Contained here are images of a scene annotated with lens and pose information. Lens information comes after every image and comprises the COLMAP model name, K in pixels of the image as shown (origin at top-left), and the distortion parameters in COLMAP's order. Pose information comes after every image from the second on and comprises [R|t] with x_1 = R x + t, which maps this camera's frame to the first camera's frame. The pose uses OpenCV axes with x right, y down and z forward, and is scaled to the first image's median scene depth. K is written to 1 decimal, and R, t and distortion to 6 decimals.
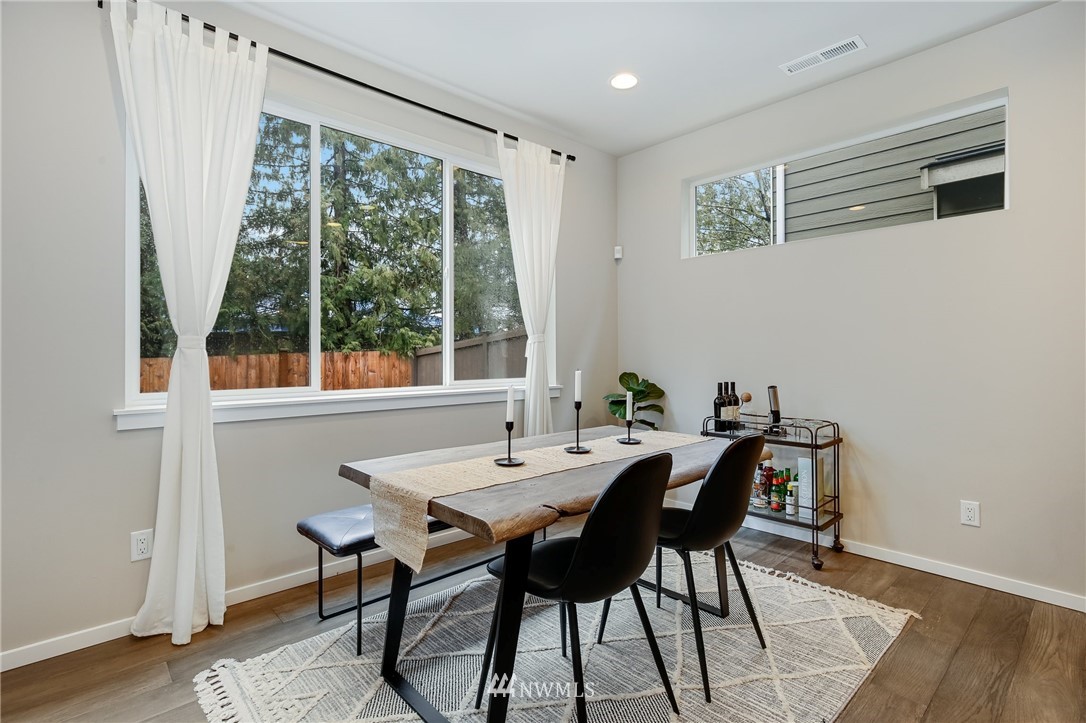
lens RADIAL K [[521.4, 0, 542.8], [0, 521.4, 356.1], [0, 0, 1]] dist [0.000445, 0.001291]
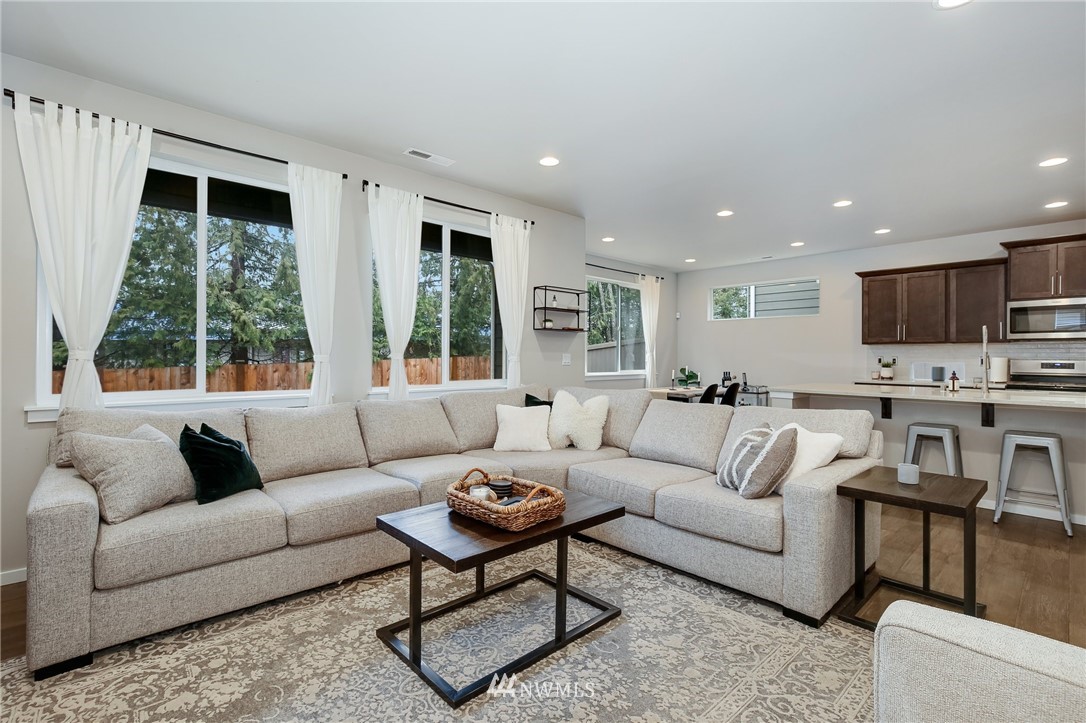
lens RADIAL K [[498.6, 0, 551.7], [0, 498.6, 355.6], [0, 0, 1]] dist [-0.001115, 0.000623]
pose [[0.999736, 0.008154, 0.021468, -0.622551], [-0.008048, 0.999955, -0.005033, -0.011393], [-0.021508, 0.004859, 0.999757, -1.593658]]
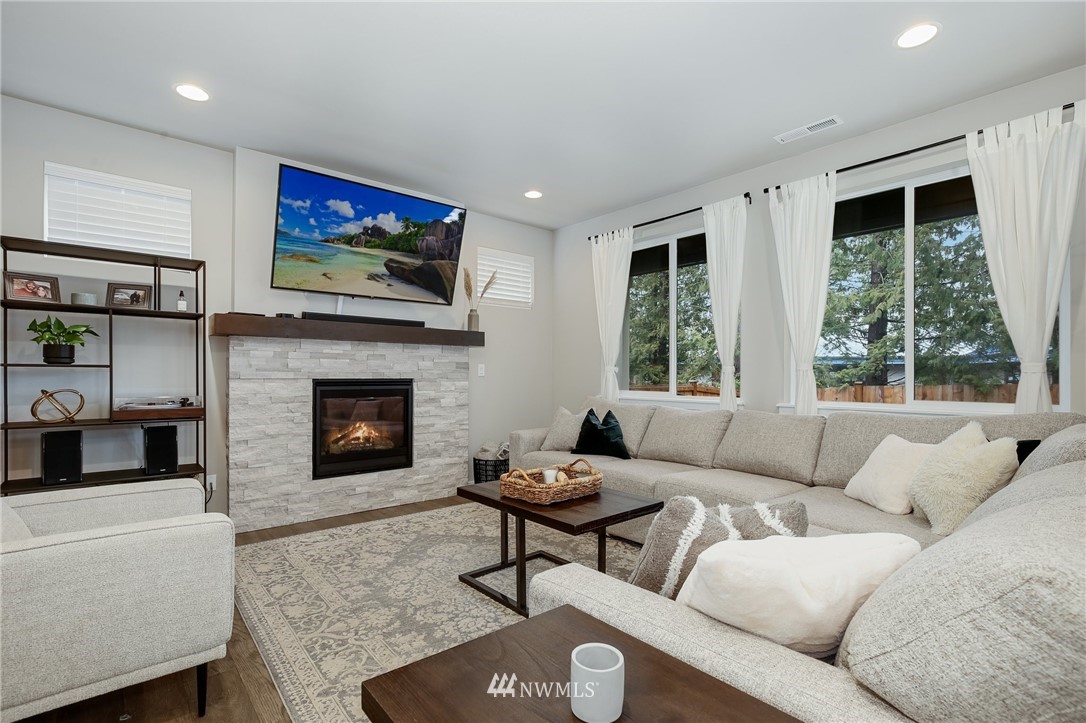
lens RADIAL K [[528.9, 0, 561.9], [0, 528.9, 376.7], [0, 0, 1]] dist [0.001672, 0.000147]
pose [[-0.010196, 0.006042, -0.999930, 0.240860], [-0.007052, 0.999956, 0.006114, 0.007370], [0.999923, 0.007114, -0.010153, -0.833170]]
